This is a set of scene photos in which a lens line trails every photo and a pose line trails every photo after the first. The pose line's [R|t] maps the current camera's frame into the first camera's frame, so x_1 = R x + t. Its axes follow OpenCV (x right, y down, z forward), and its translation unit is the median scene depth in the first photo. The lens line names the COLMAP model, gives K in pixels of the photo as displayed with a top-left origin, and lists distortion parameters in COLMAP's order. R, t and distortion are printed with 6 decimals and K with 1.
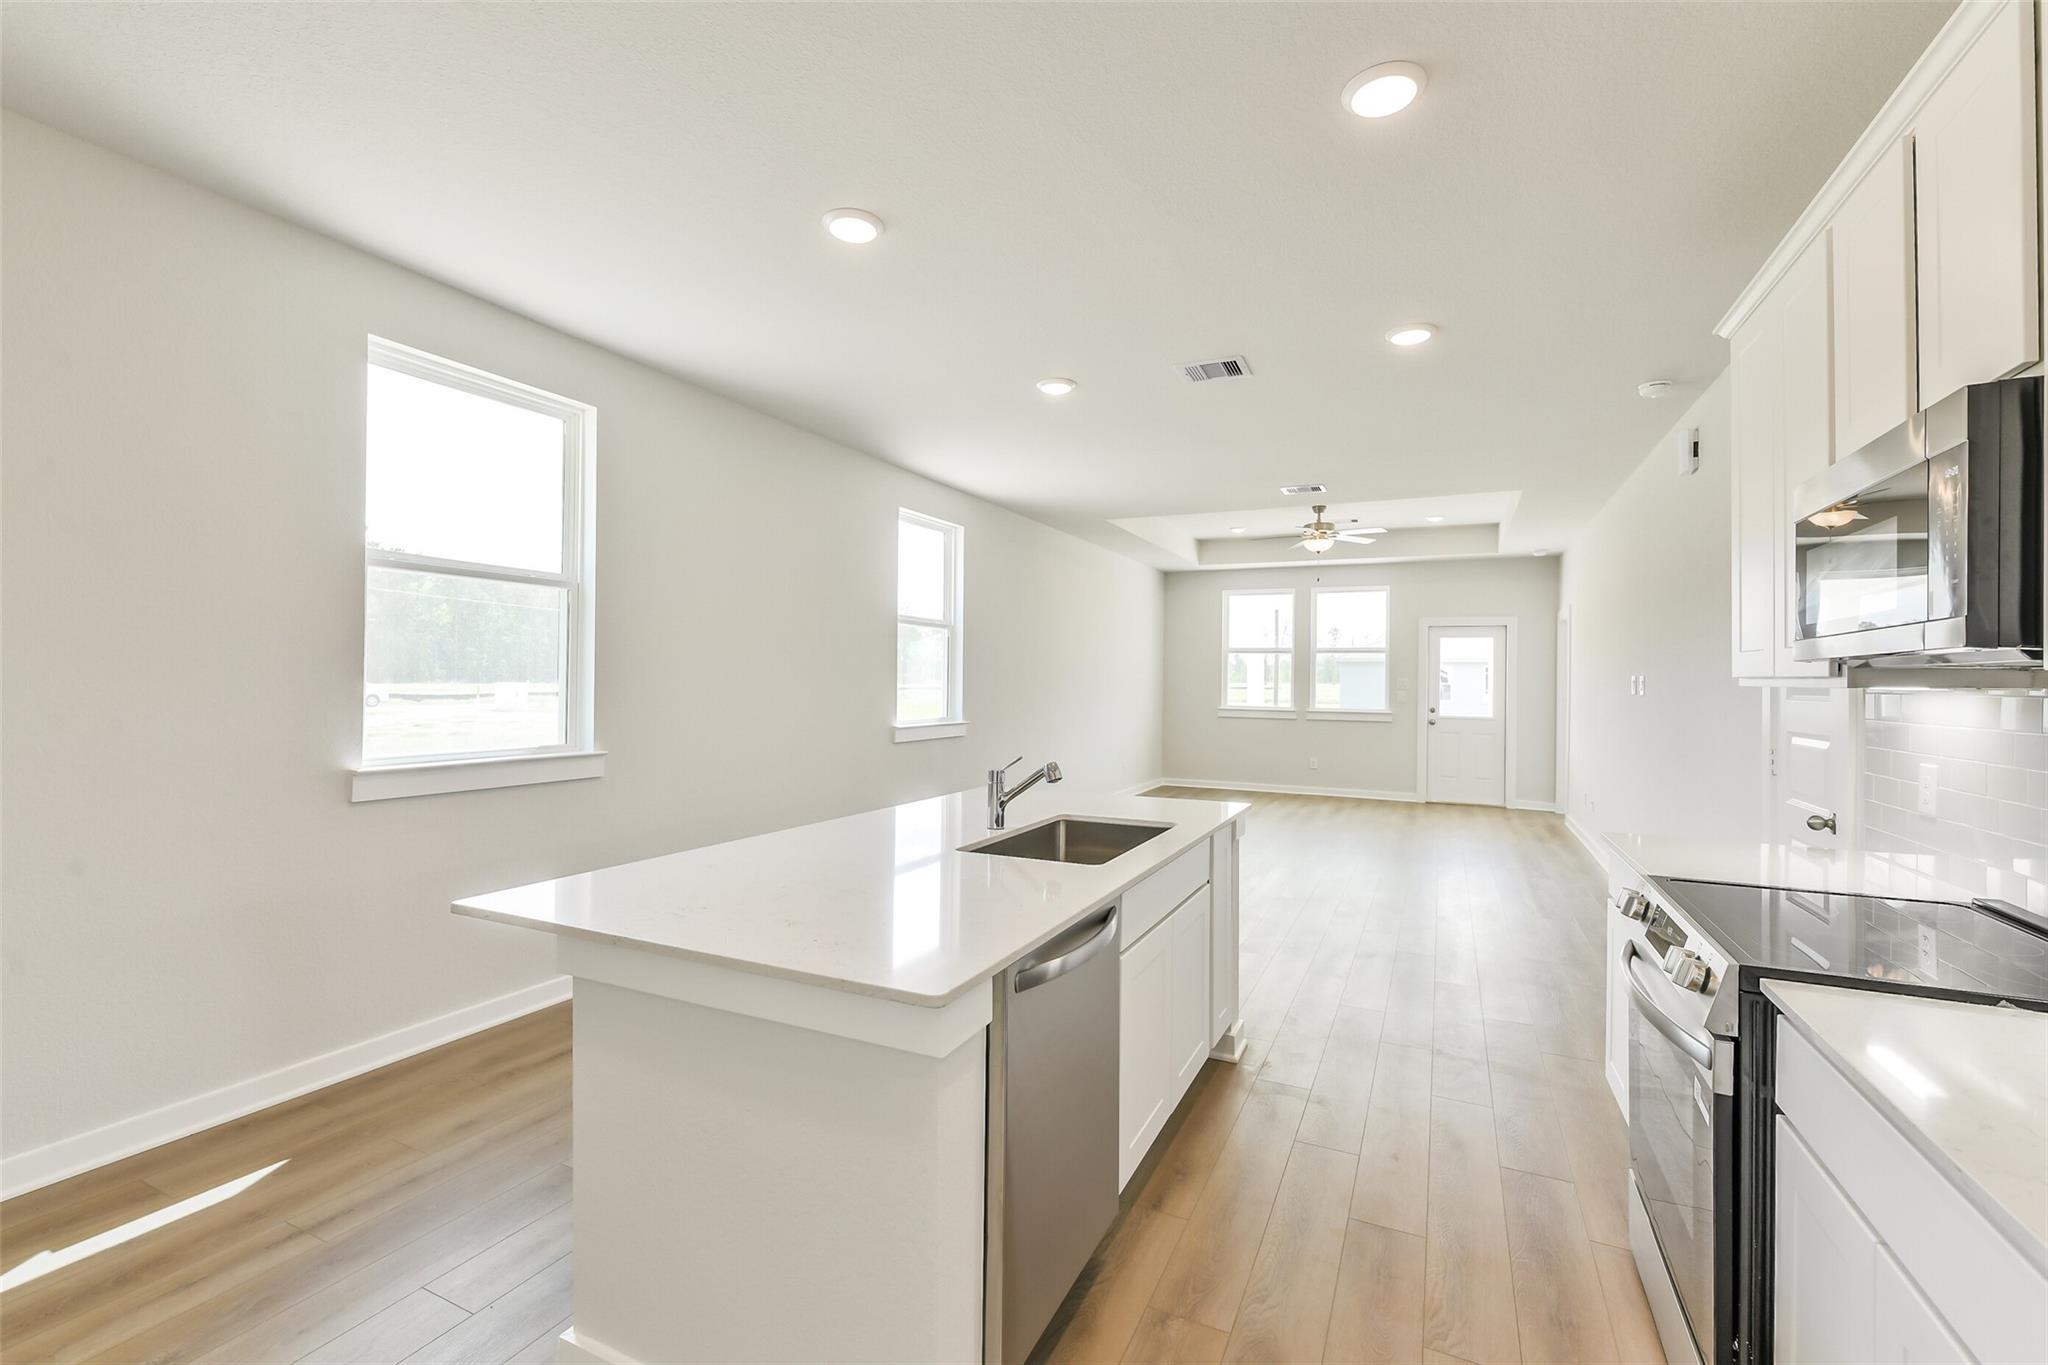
lens RADIAL K [[883.0, 0, 1019.9], [0, 883.0, 687.3], [0, 0, 1]] dist [-0.002080, -0.000249]
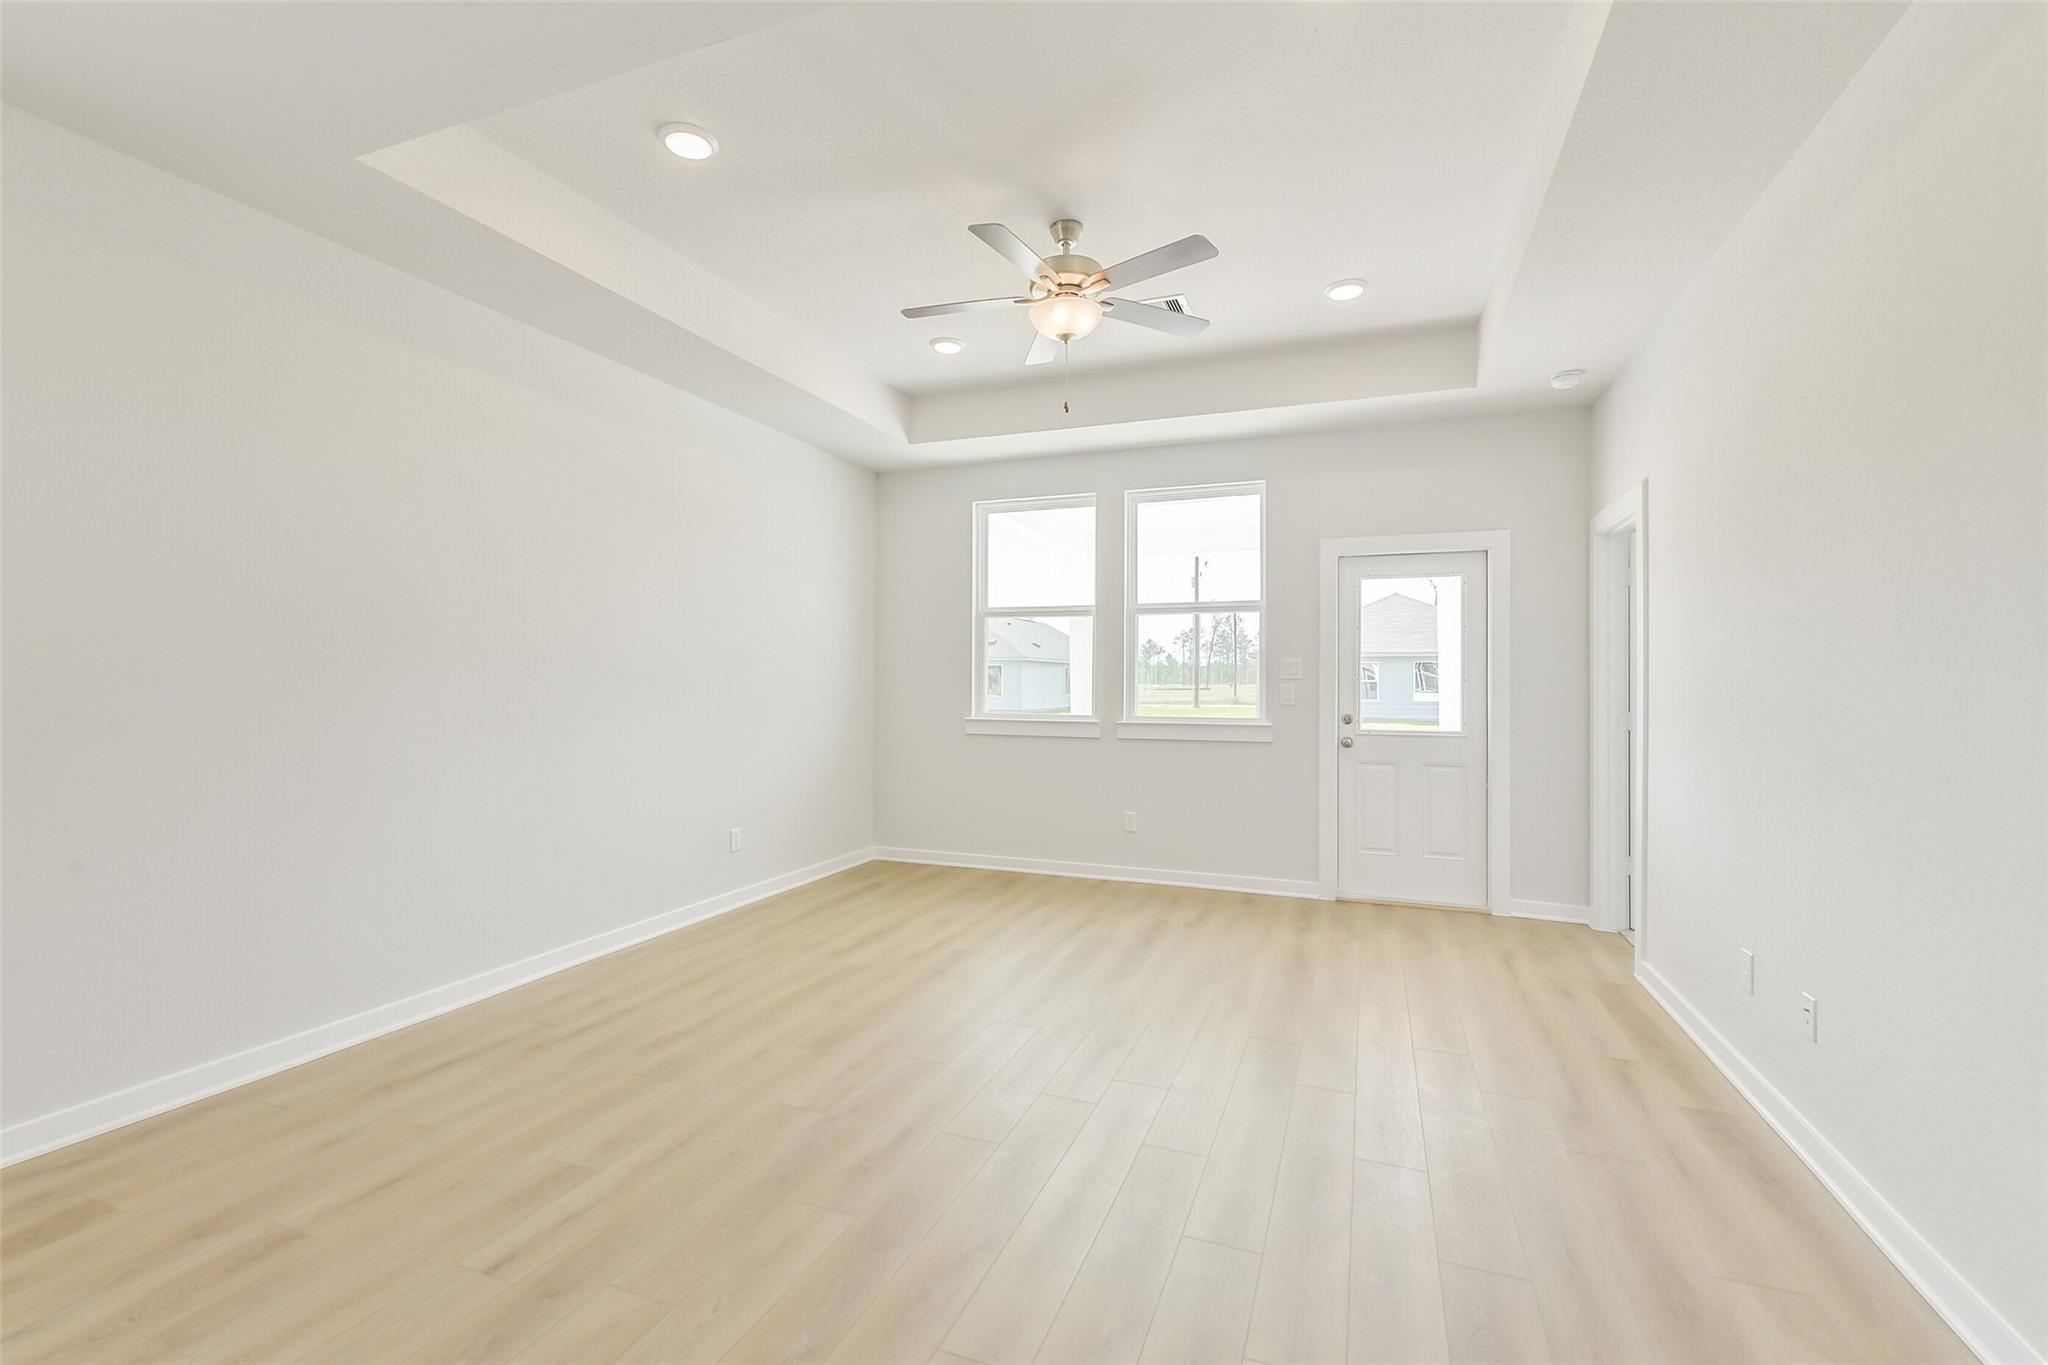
lens RADIAL K [[883.0, 0, 1018.7], [0, 883.0, 685.7], [0, 0, 1]] dist [-0.002080, -0.000249]
pose [[0.997385, -0.007077, 0.071931, 0.240169], [0.007340, 0.999967, -0.003399, 0.006898], [-0.071904, 0.003918, 0.997404, 0.501461]]
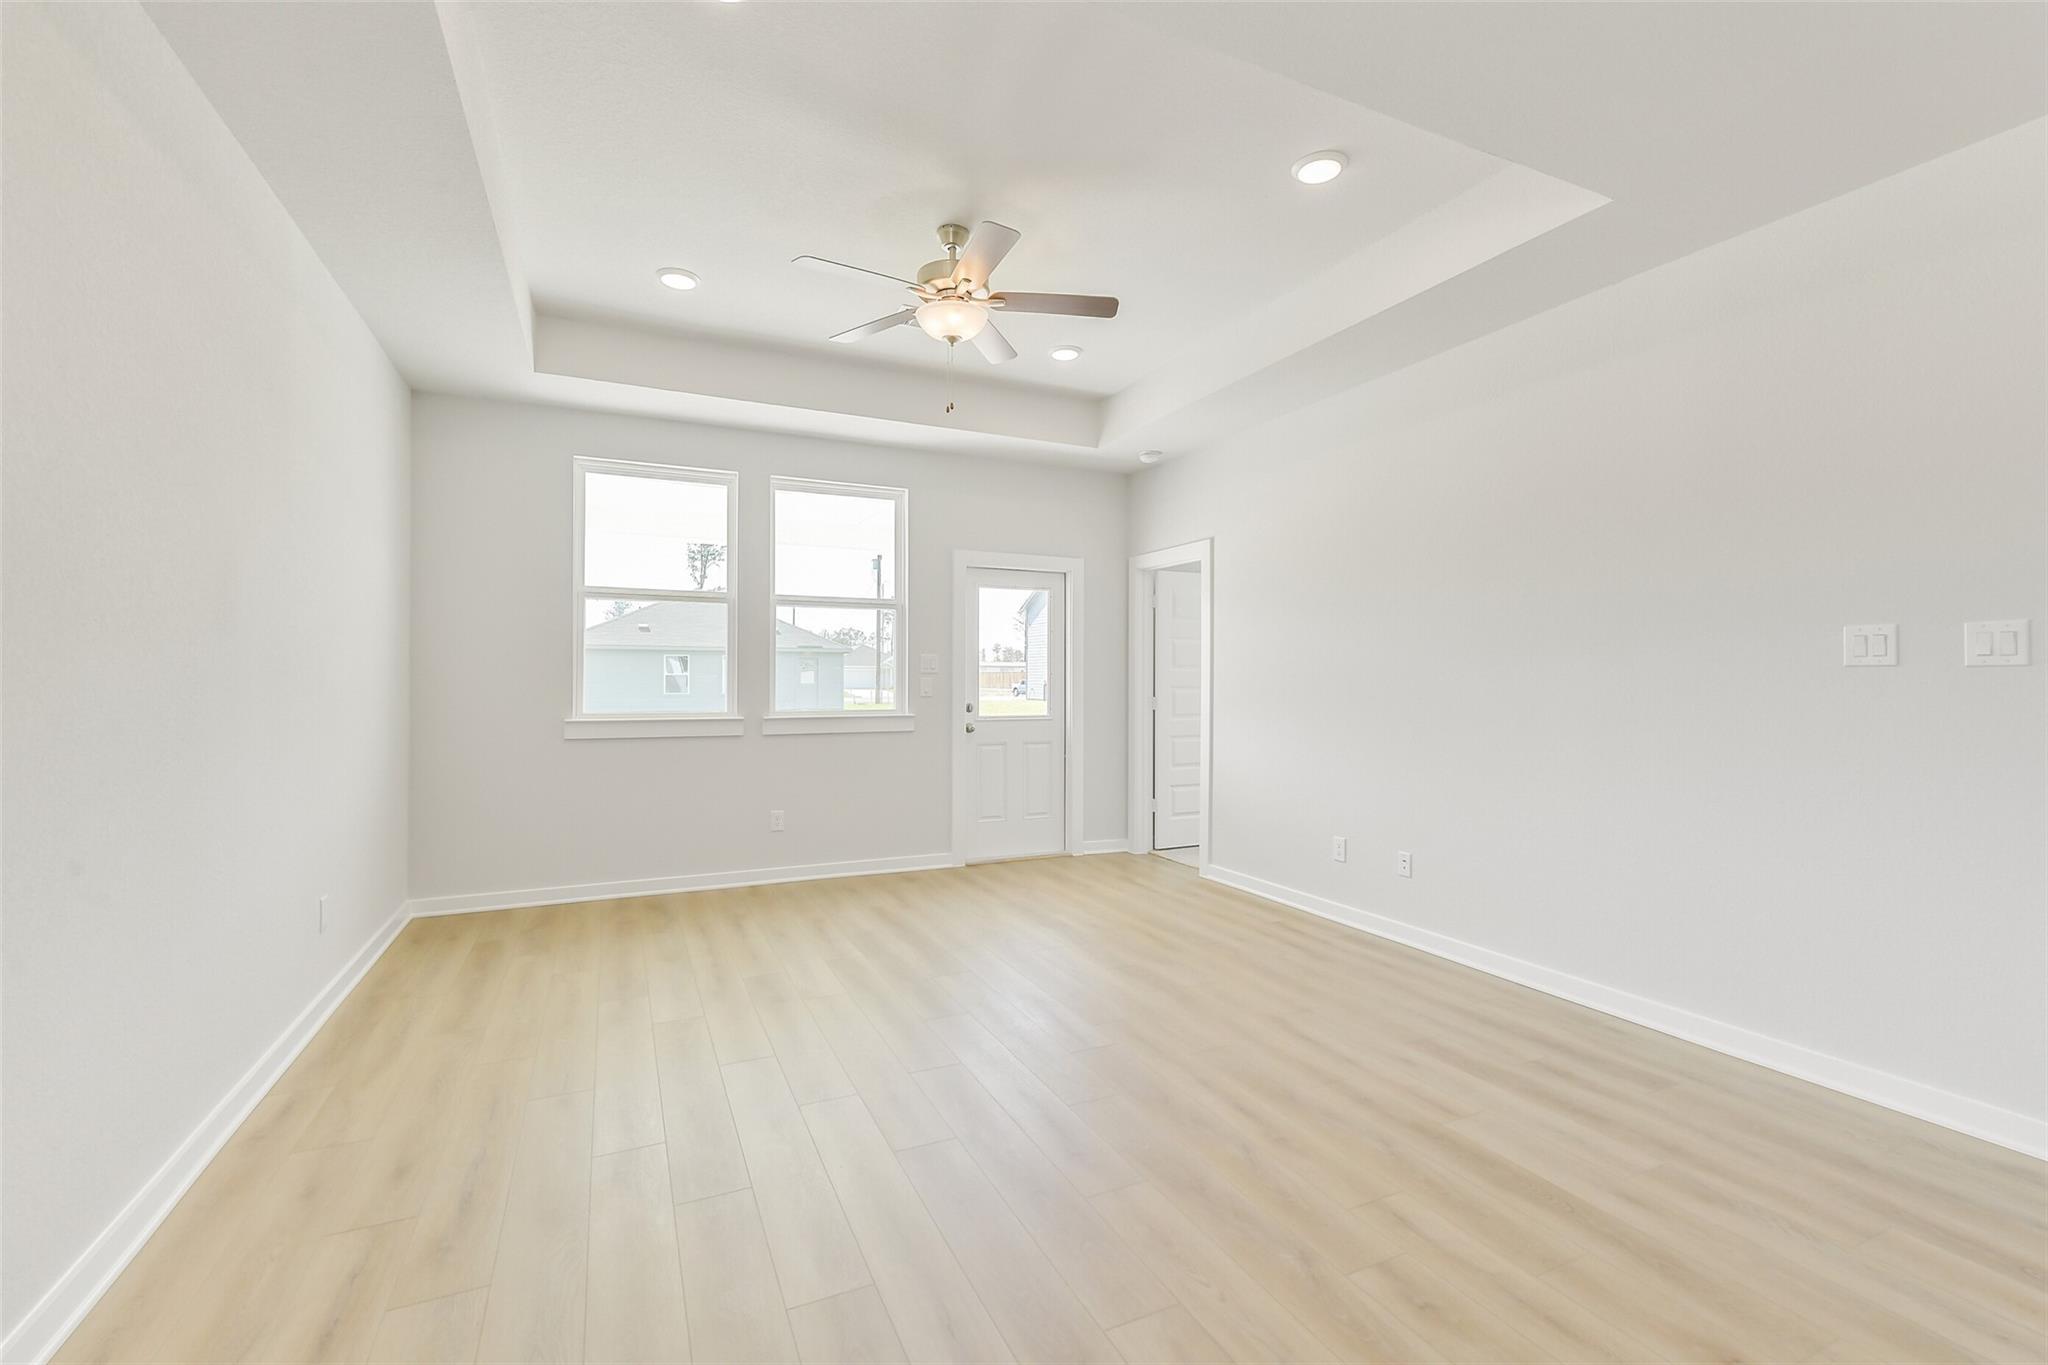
lens RADIAL K [[883.0, 0, 1024.3], [0, 883.0, 683.6], [0, 0, 1]] dist [-0.002080, -0.000249]
pose [[0.635041, -0.012663, 0.772375, 0.030247], [0.010644, 0.999914, 0.007643, 0.005485], [-0.772405, 0.003367, 0.635121, 0.595735]]
